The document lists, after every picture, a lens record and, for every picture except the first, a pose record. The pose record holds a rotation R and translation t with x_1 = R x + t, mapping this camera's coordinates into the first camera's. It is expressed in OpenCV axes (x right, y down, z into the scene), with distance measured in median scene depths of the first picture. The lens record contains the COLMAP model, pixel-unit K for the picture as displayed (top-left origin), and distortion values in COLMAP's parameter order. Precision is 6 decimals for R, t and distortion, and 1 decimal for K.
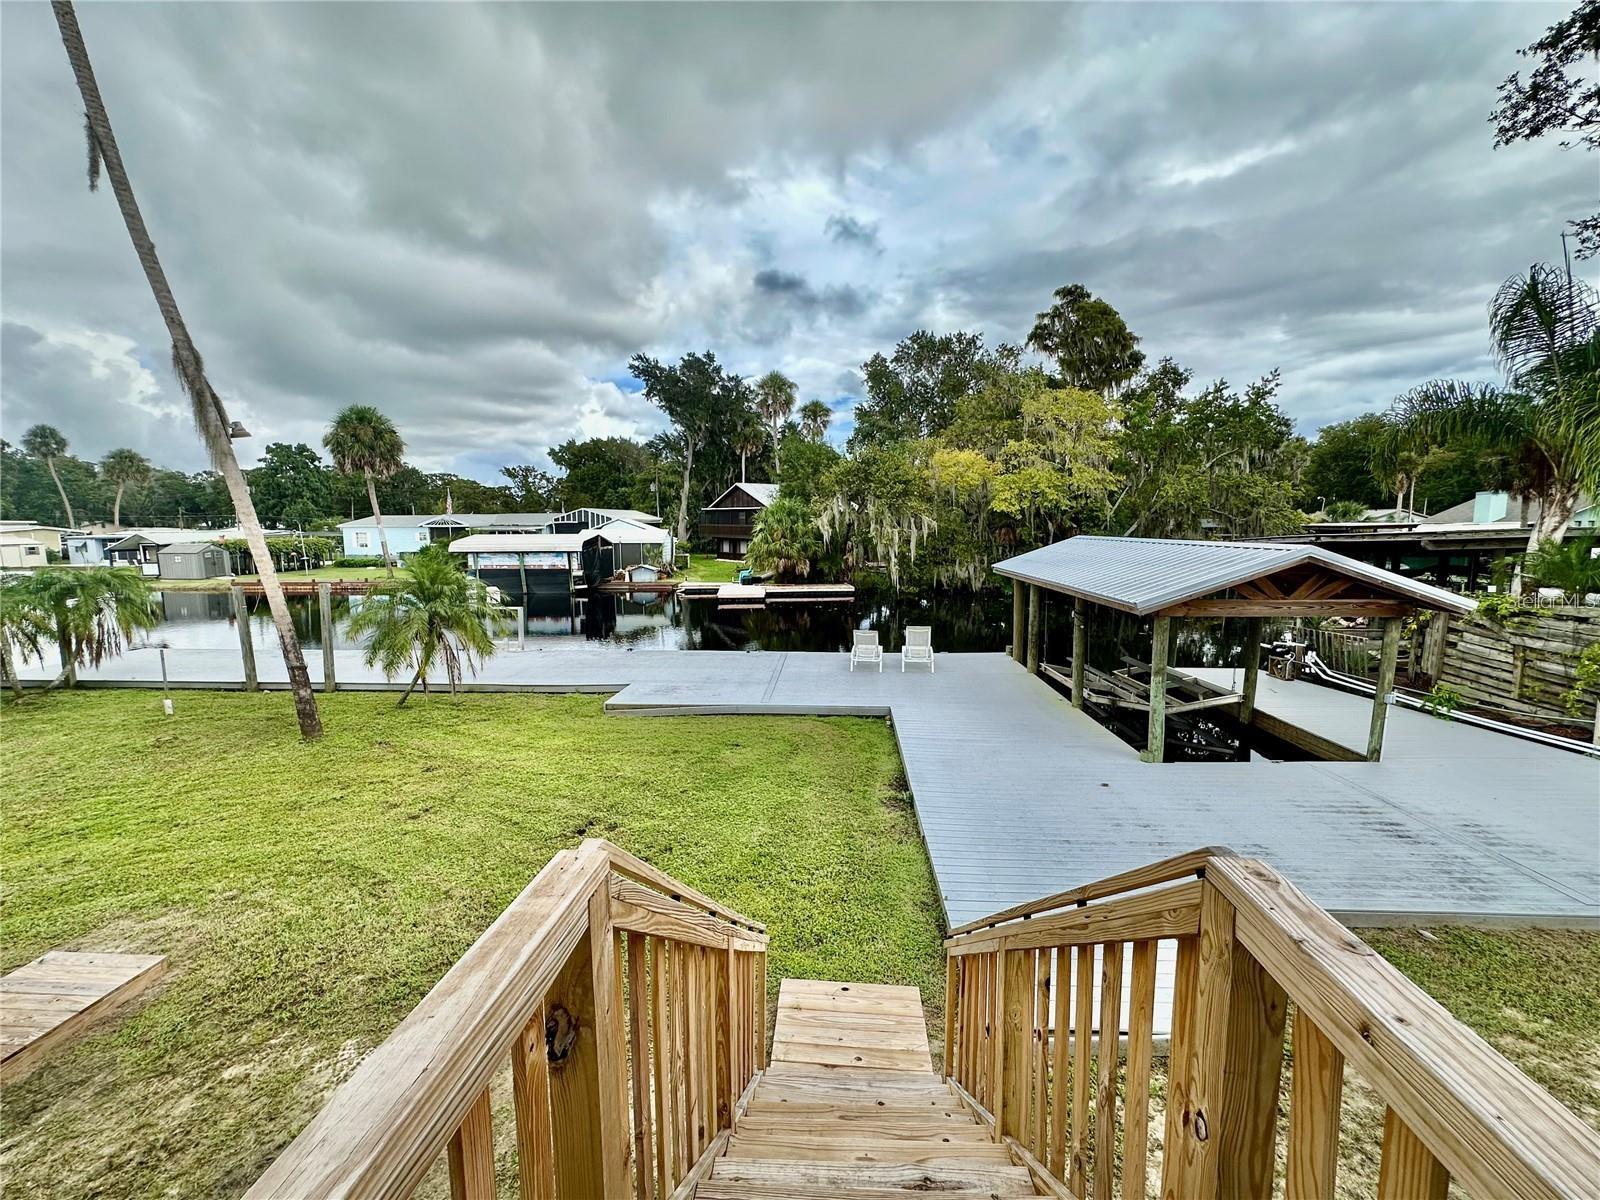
lens RADIAL K [[640.4, 0, 800.0], [0, 640.4, 600.0], [0, 0, 1]] dist [-0.002849, -0.000379]
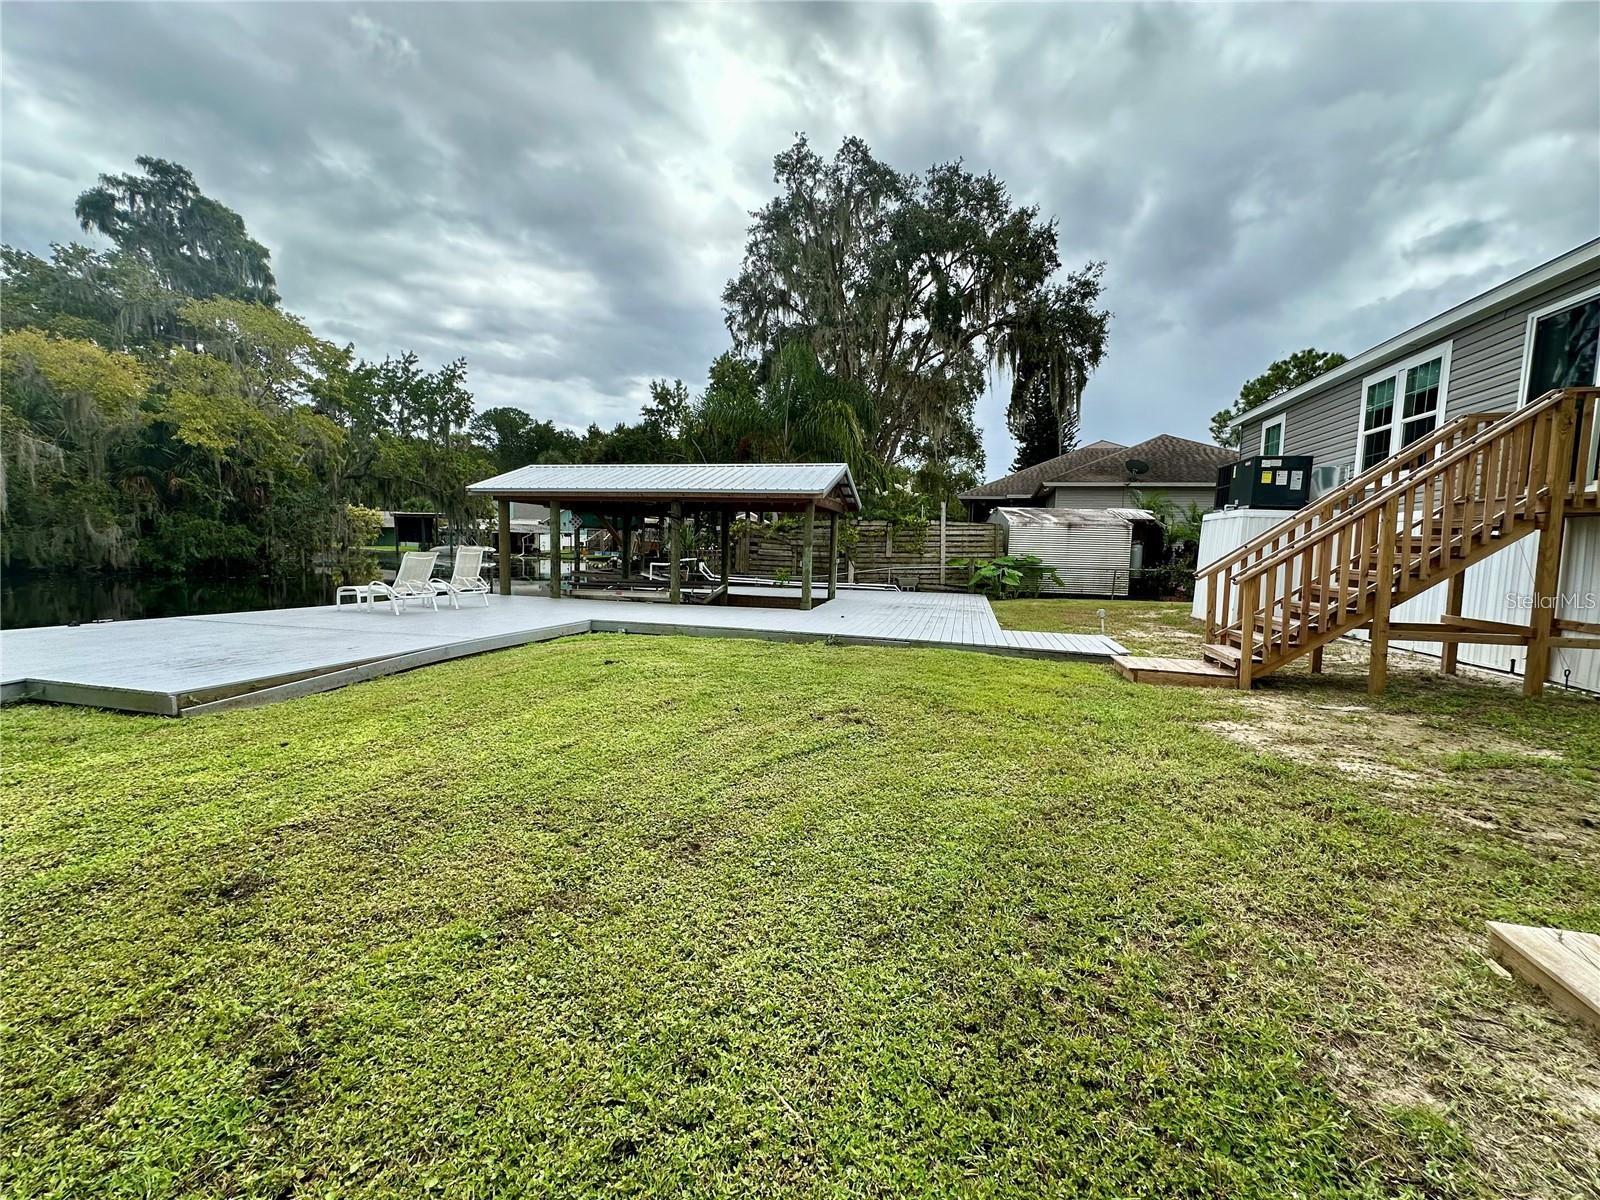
lens RADIAL K [[640.4, 0, 800.0], [0, 640.4, 600.0], [0, 0, 1]] dist [-0.002849, -0.000379]
pose [[0.197395, -0.067293, 0.978012, -0.250721], [0.084425, 0.995102, 0.051429, 0.049404], [-0.976682, 0.072417, 0.202109, 0.229787]]
